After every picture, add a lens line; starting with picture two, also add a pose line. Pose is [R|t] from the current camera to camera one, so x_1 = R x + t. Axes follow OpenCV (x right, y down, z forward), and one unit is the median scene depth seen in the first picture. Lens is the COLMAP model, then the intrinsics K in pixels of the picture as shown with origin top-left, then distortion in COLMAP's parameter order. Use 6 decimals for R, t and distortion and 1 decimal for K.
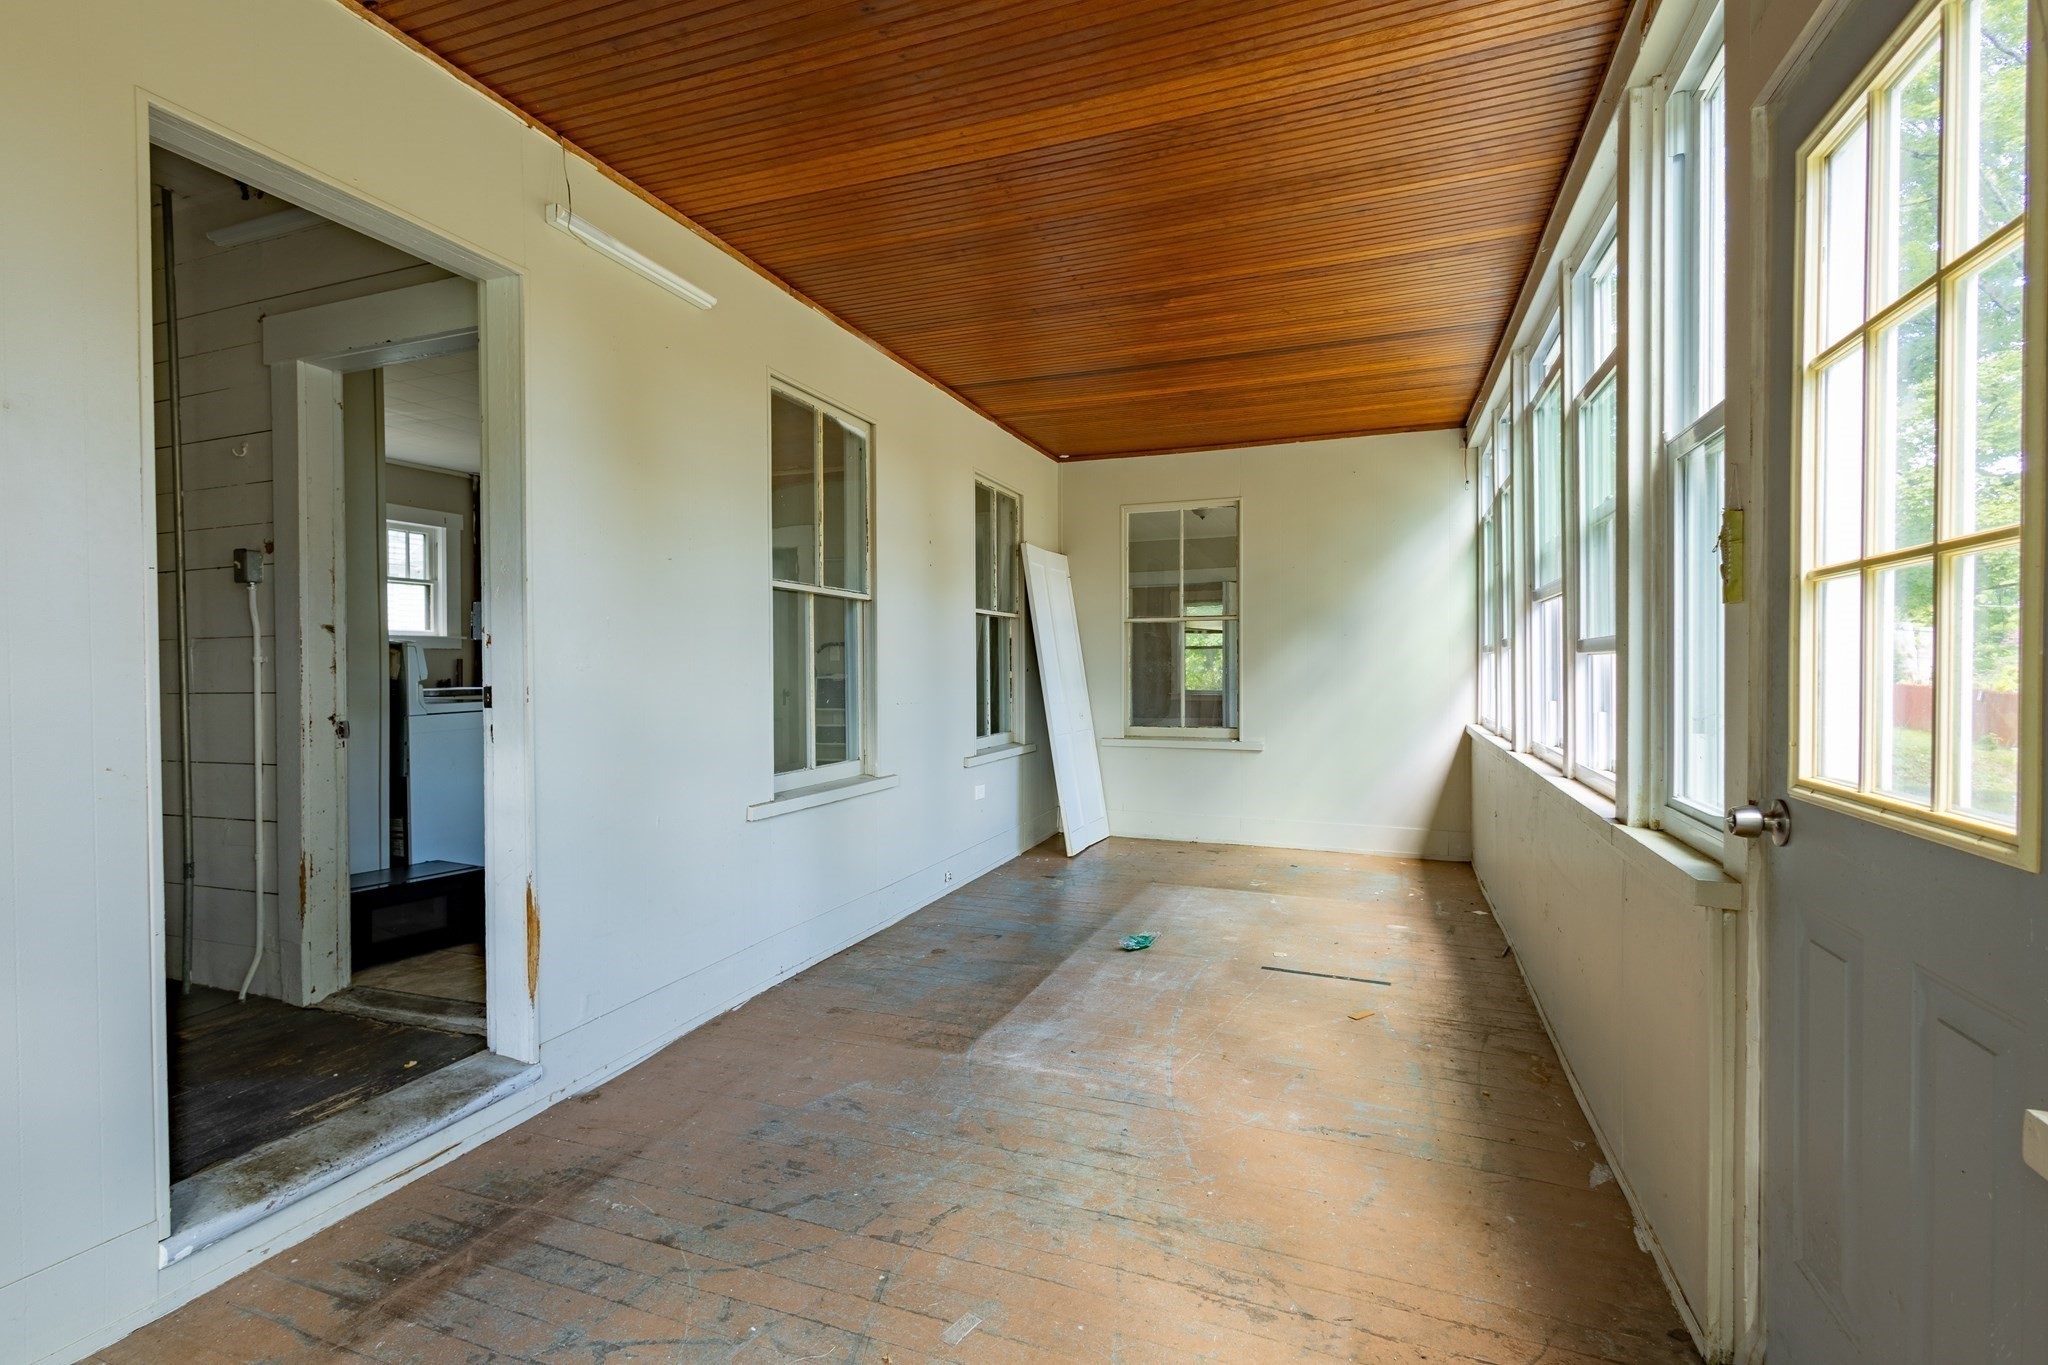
lens RADIAL K [[941.6, 0, 1025.8], [0, 941.6, 679.5], [0, 0, 1]] dist [0.004699, -0.001078]
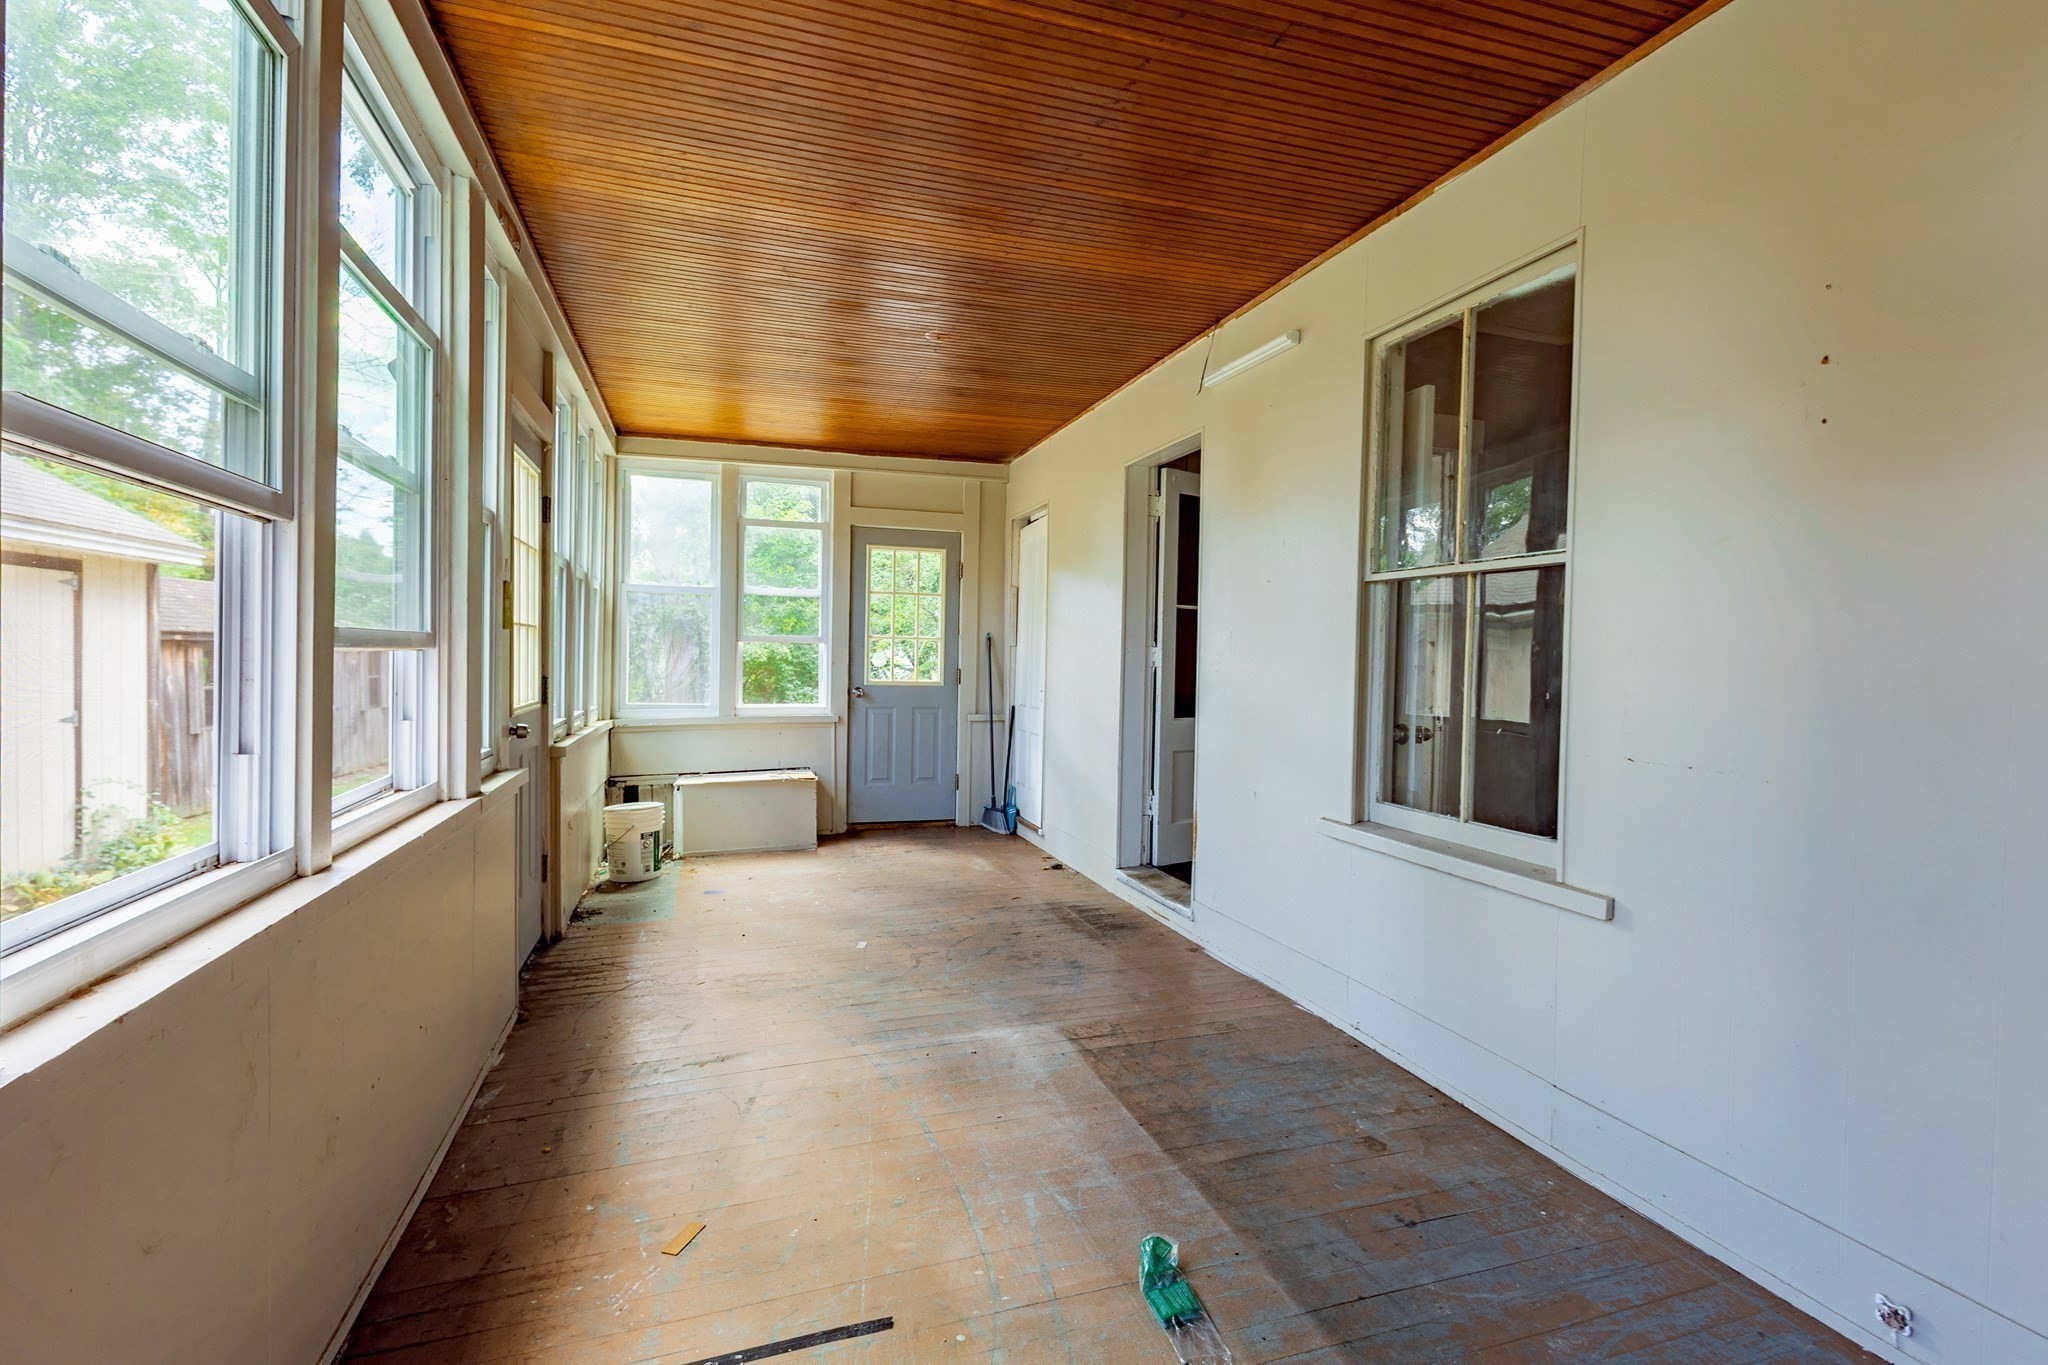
lens RADIAL K [[941.6, 0, 1013.9], [0, 941.6, 672.6], [0, 0, 1]] dist [0.004699, -0.001078]
pose [[-0.788521, 0.001835, -0.615006, 0.544431], [-0.020647, 0.999353, 0.029454, -0.035187], [0.614662, 0.035923, -0.787972, 1.547666]]
